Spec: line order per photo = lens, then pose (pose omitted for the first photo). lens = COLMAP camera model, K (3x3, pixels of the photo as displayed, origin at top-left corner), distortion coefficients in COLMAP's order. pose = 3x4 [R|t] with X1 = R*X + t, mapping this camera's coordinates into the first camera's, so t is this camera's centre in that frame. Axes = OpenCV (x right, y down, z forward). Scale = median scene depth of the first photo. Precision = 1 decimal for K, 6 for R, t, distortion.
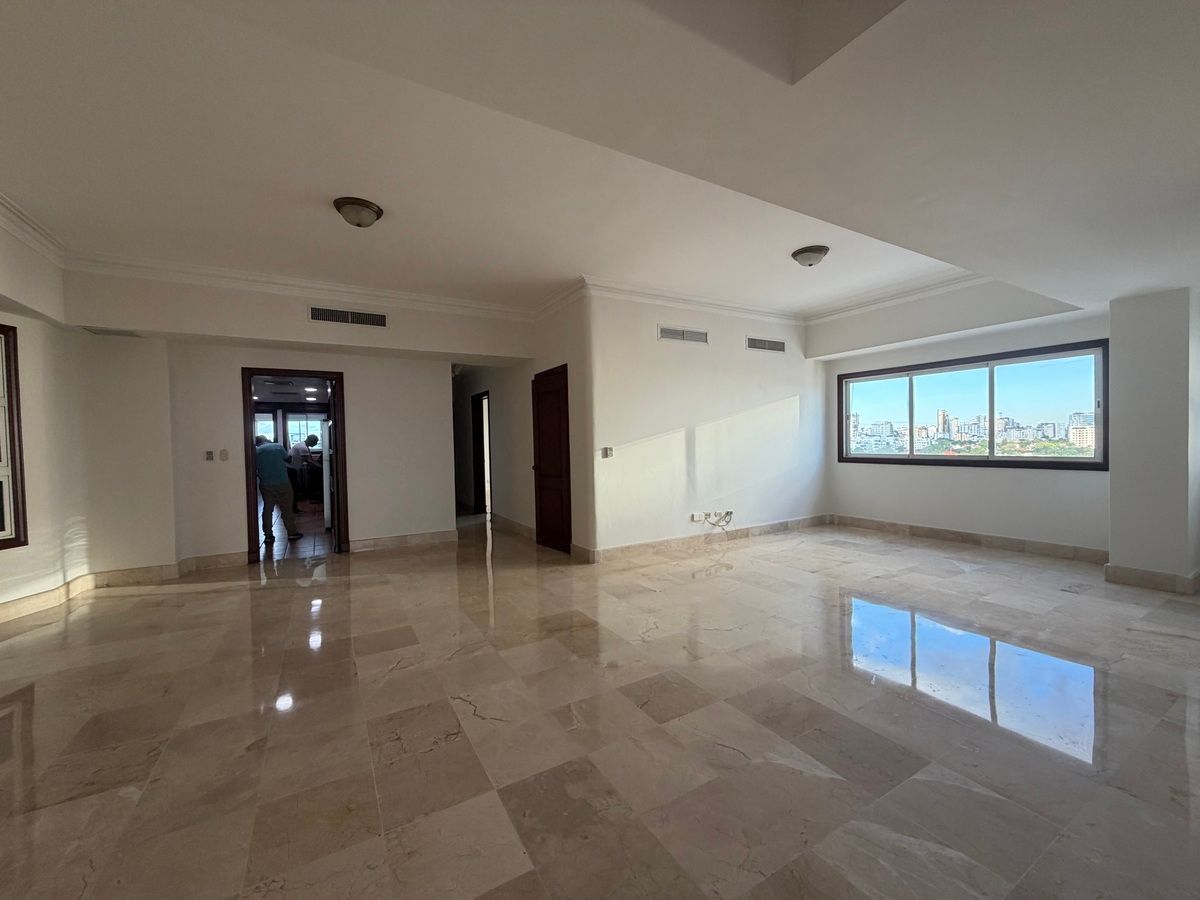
lens RADIAL K [[480.8, 0, 600.0], [0, 480.8, 450.0], [0, 0, 1]] dist [-0.000914, -0.000022]
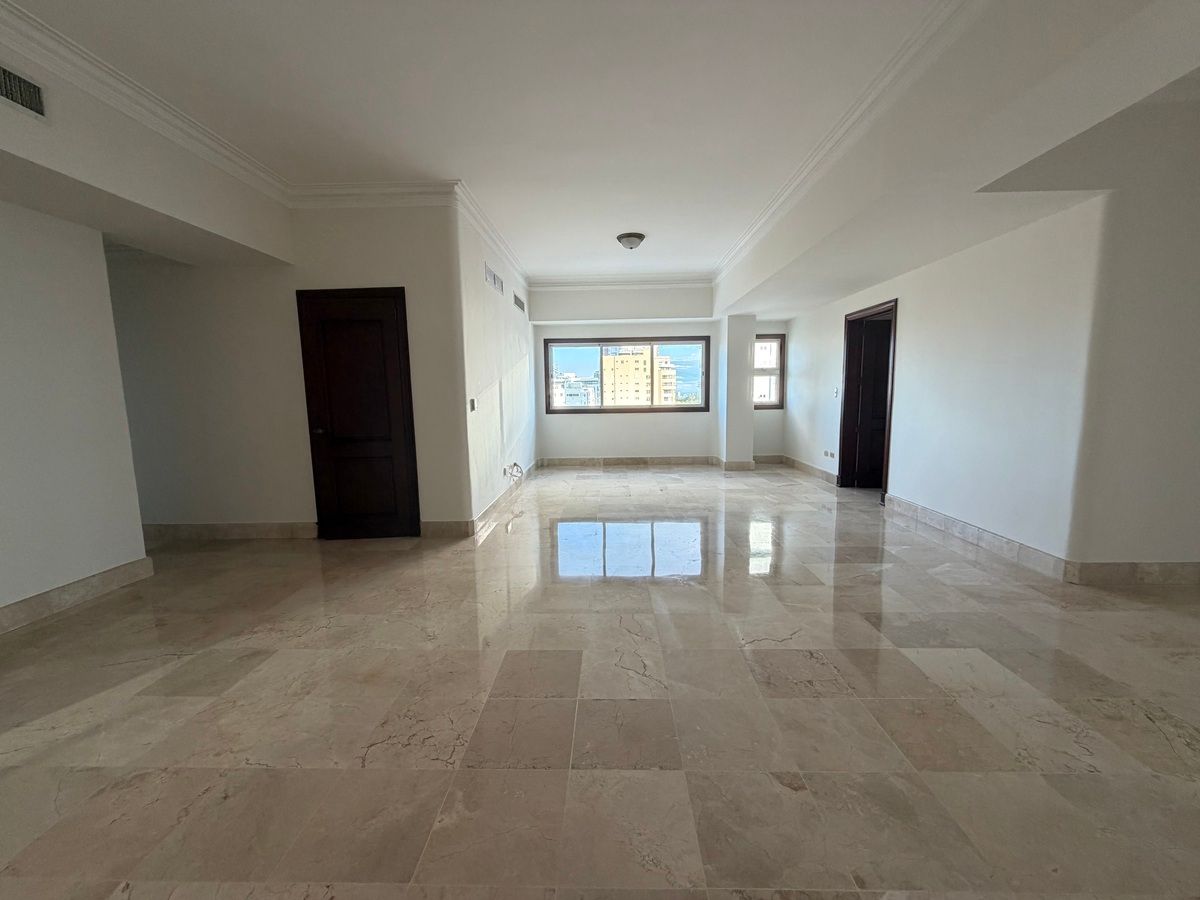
lens RADIAL K [[480.8, 0, 600.0], [0, 480.8, 450.0], [0, 0, 1]] dist [-0.000914, -0.000022]
pose [[0.519595, -0.090034, 0.849656, -0.580355], [0.023202, 0.995553, 0.091305, 0.011570], [-0.854098, -0.027728, 0.519373, 0.351656]]
